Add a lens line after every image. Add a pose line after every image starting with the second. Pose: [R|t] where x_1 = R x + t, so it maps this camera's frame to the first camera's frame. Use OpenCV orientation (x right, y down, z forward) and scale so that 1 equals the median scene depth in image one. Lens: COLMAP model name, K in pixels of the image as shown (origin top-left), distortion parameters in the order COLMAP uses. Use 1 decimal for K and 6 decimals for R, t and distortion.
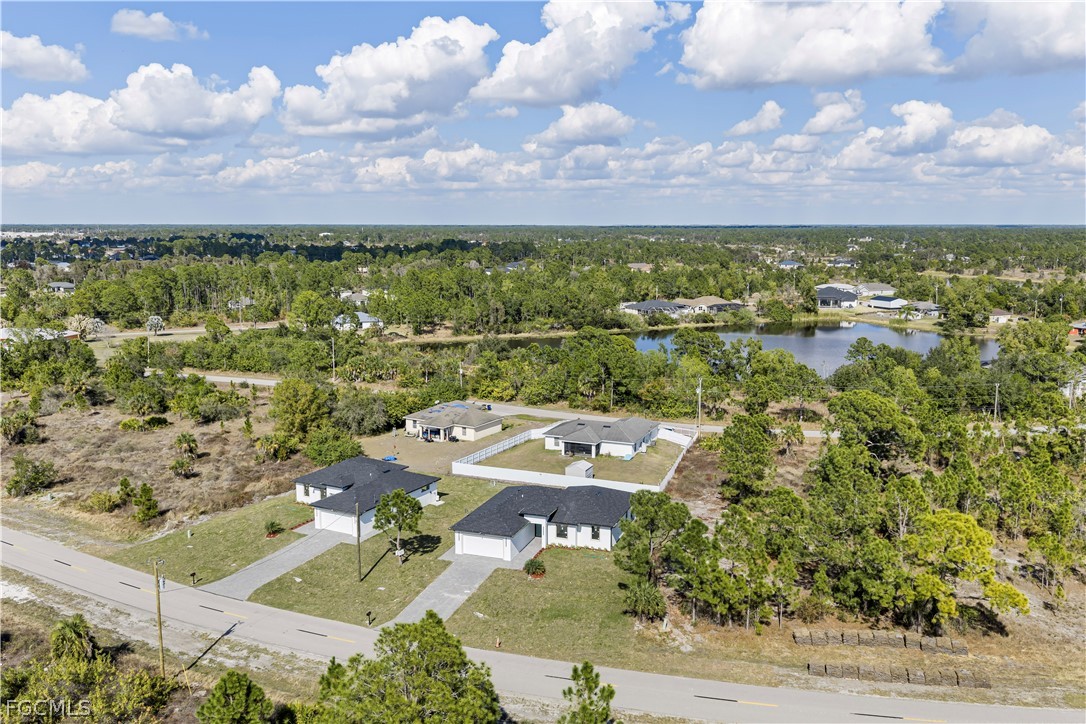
lens RADIAL K [[879.3, 0, 543.5], [0, 879.3, 362.6], [0, 0, 1]] dist [-0.008853, -0.000852]
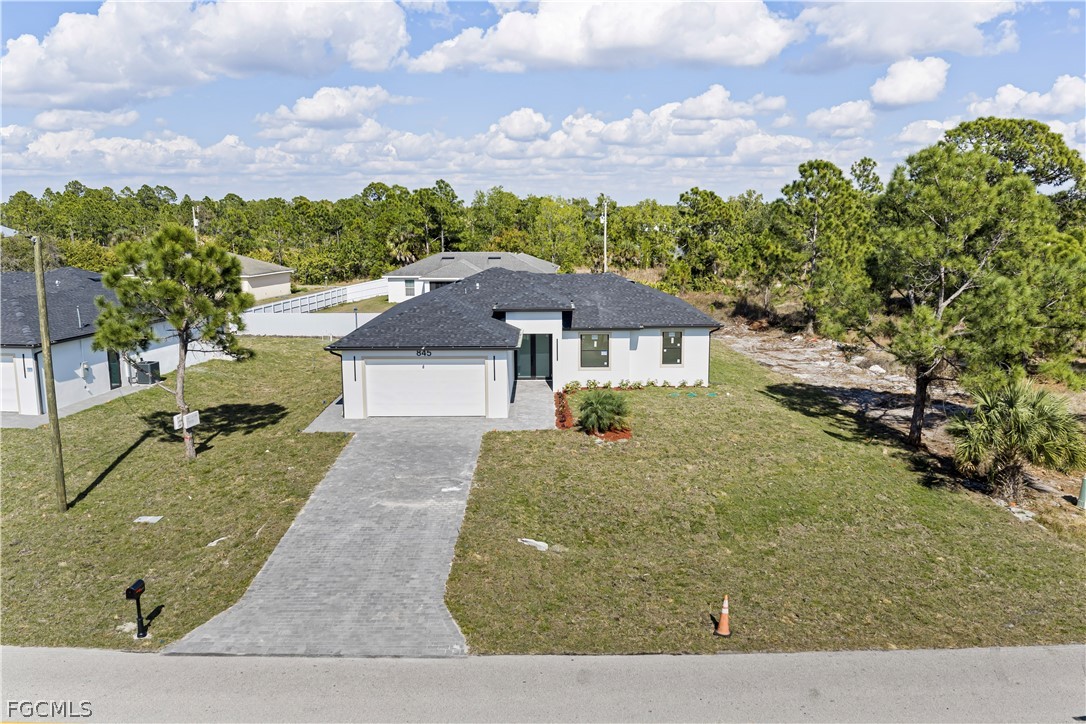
lens RADIAL K [[879.3, 0, 541.7], [0, 879.3, 362.9], [0, 0, 1]] dist [-0.008853, -0.000852]
pose [[0.938768, -0.055459, 0.340057, -0.148942], [0.051792, 0.998460, 0.019857, 0.194014], [-0.340634, -0.001029, 0.940195, 0.636614]]
